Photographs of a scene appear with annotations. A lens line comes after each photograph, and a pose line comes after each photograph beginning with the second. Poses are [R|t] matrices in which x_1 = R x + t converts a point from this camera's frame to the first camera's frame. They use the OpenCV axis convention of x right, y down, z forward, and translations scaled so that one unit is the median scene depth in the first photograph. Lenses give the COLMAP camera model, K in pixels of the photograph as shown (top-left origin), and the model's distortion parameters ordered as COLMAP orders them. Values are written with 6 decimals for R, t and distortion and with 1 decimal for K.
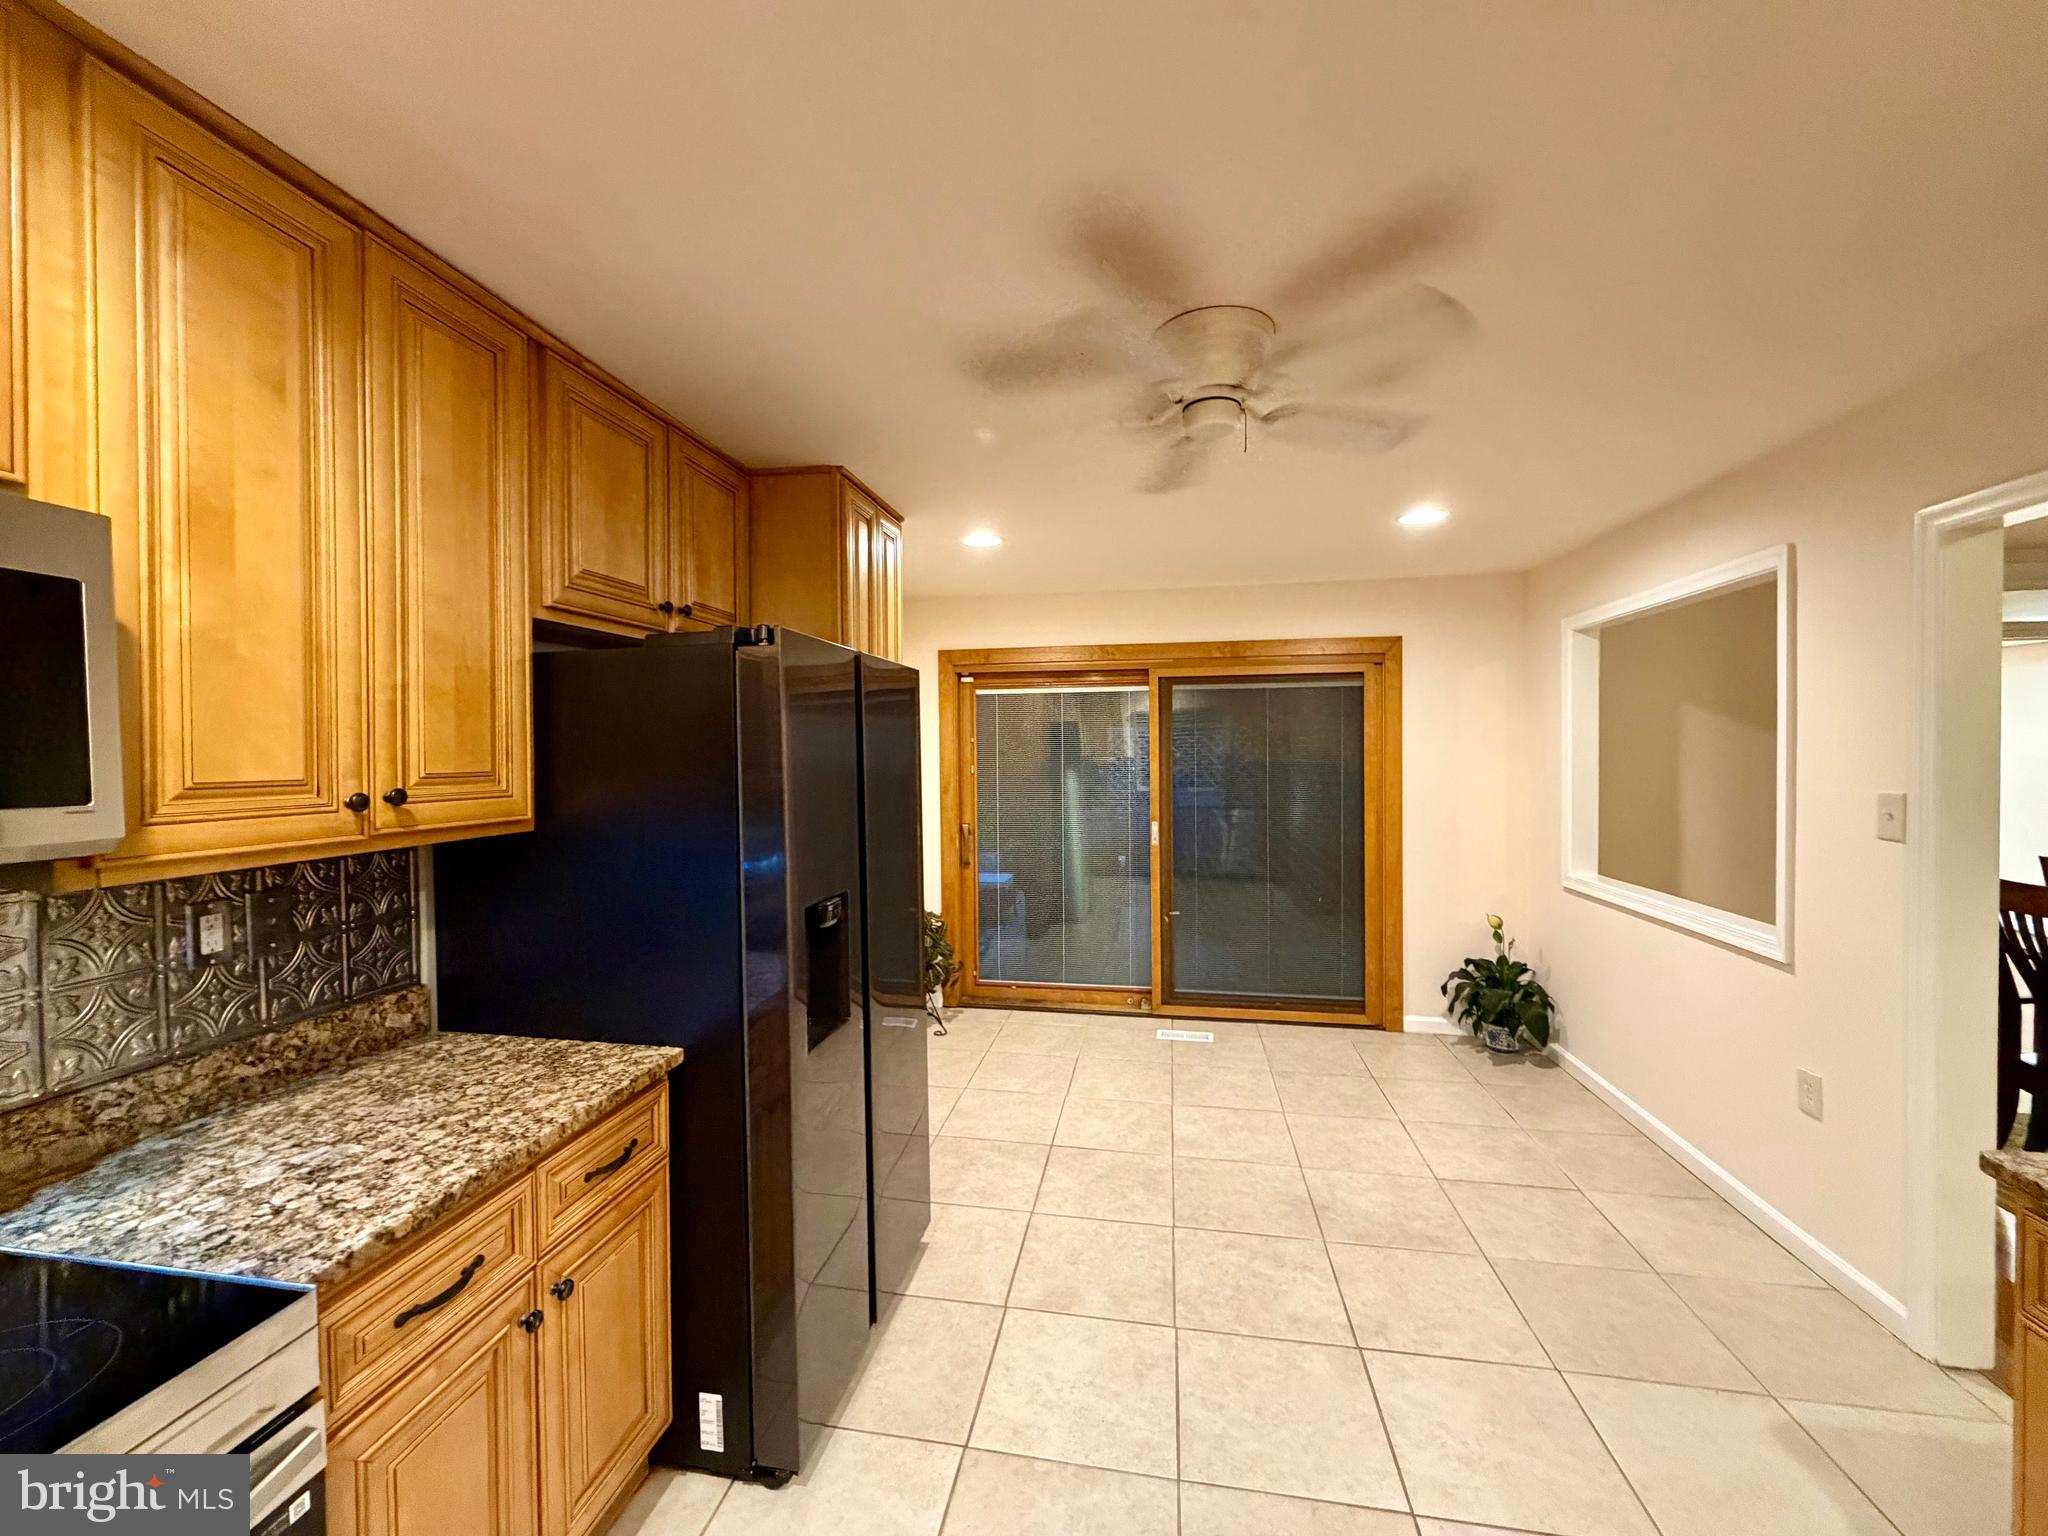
lens RADIAL K [[817.1, 0, 1014.7], [0, 817.1, 763.5], [0, 0, 1]] dist [-0.000818, 0.000316]
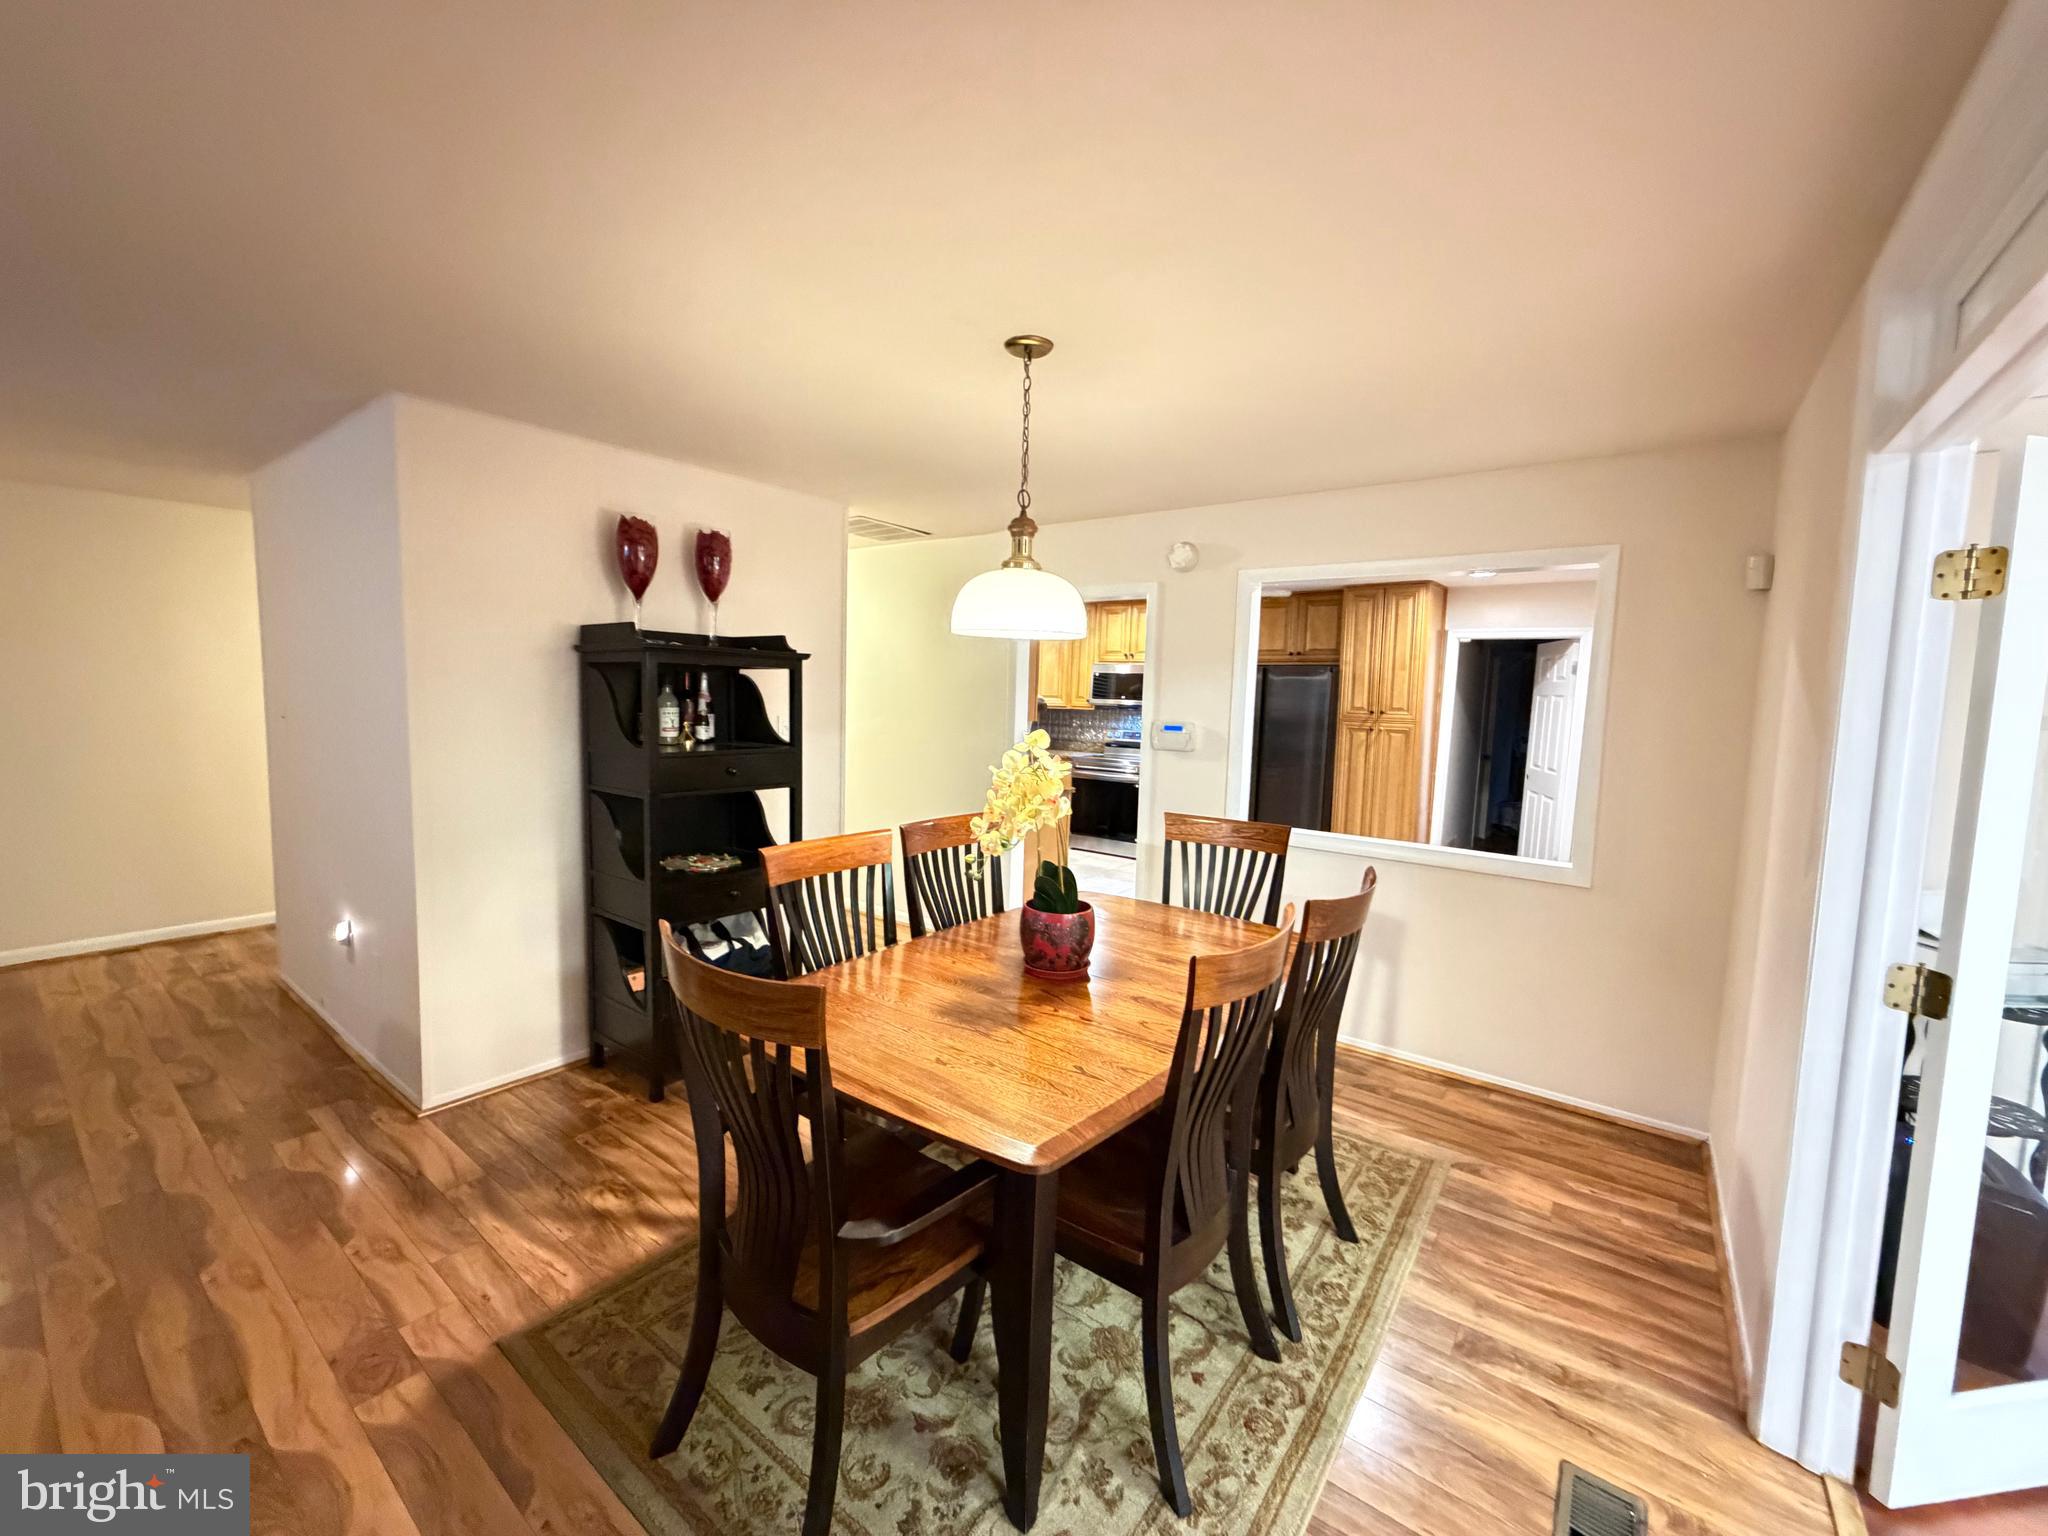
lens RADIAL K [[817.1, 0, 1019.1], [0, 817.1, 765.9], [0, 0, 1]] dist [-0.000818, 0.000316]
pose [[-0.450716, 0.076768, -0.889360, 4.180577], [-0.038827, 0.993666, 0.105449, -0.071741], [0.891822, 0.082059, -0.444881, 2.143662]]
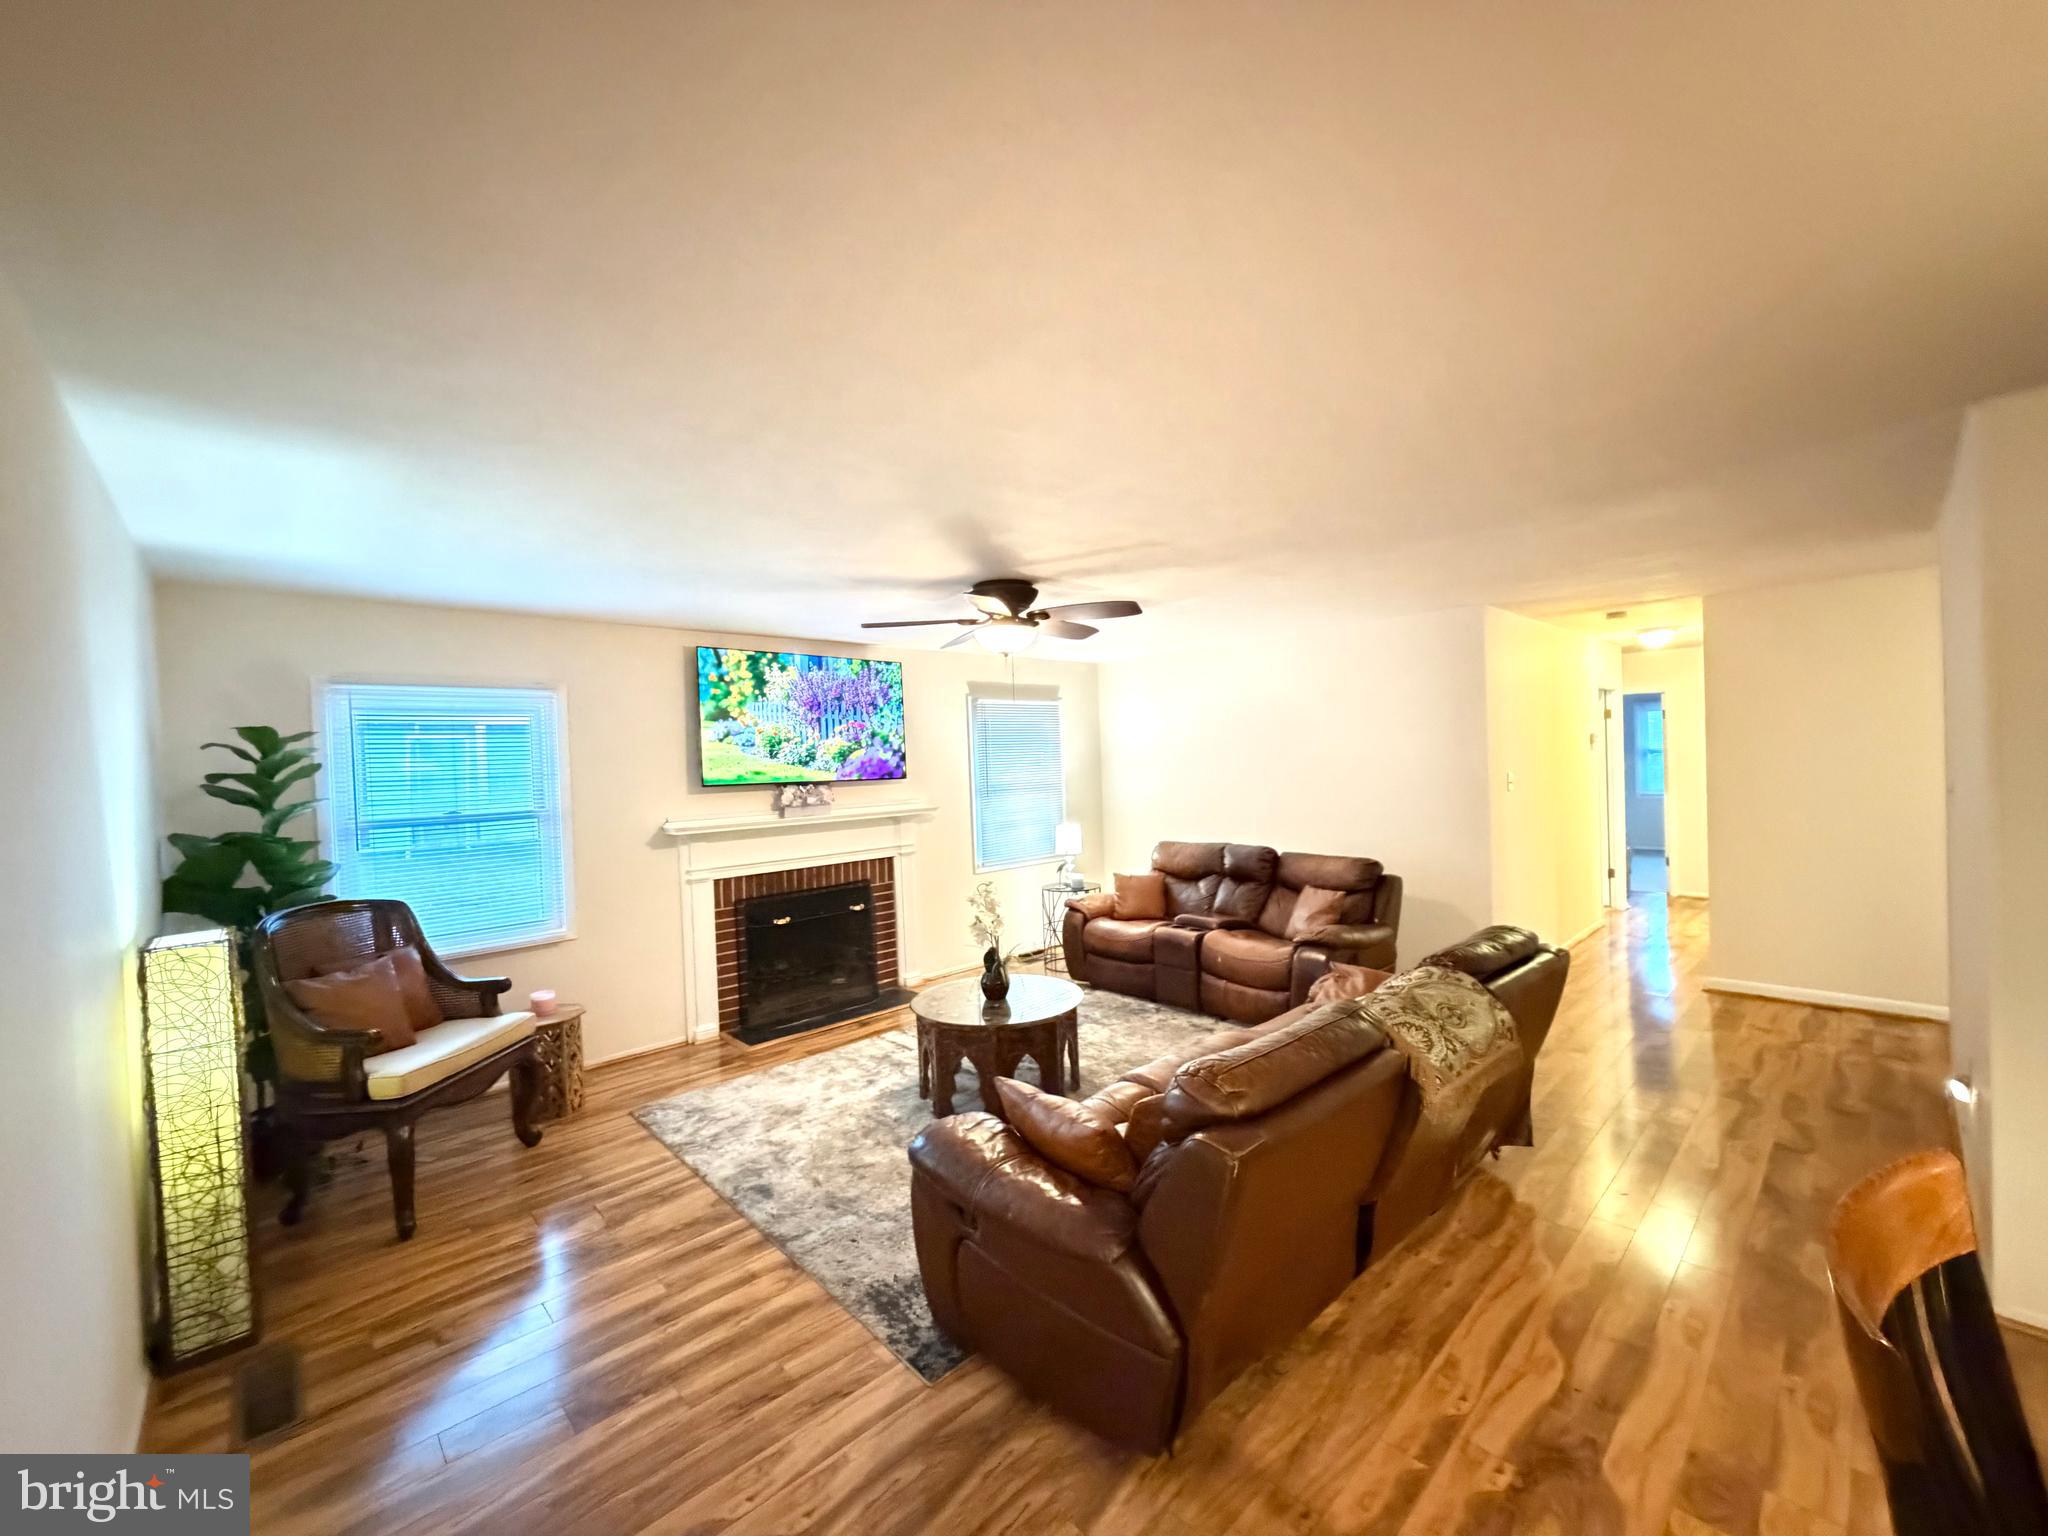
lens RADIAL K [[817.1, 0, 1029.6], [0, 817.1, 773.3], [0, 0, 1]] dist [-0.000818, 0.000316]
pose [[-0.807649, 0.026242, 0.589079, 3.691549], [0.052079, 0.998280, 0.026931, -0.108633], [-0.587359, 0.052429, -0.807626, 2.256631]]
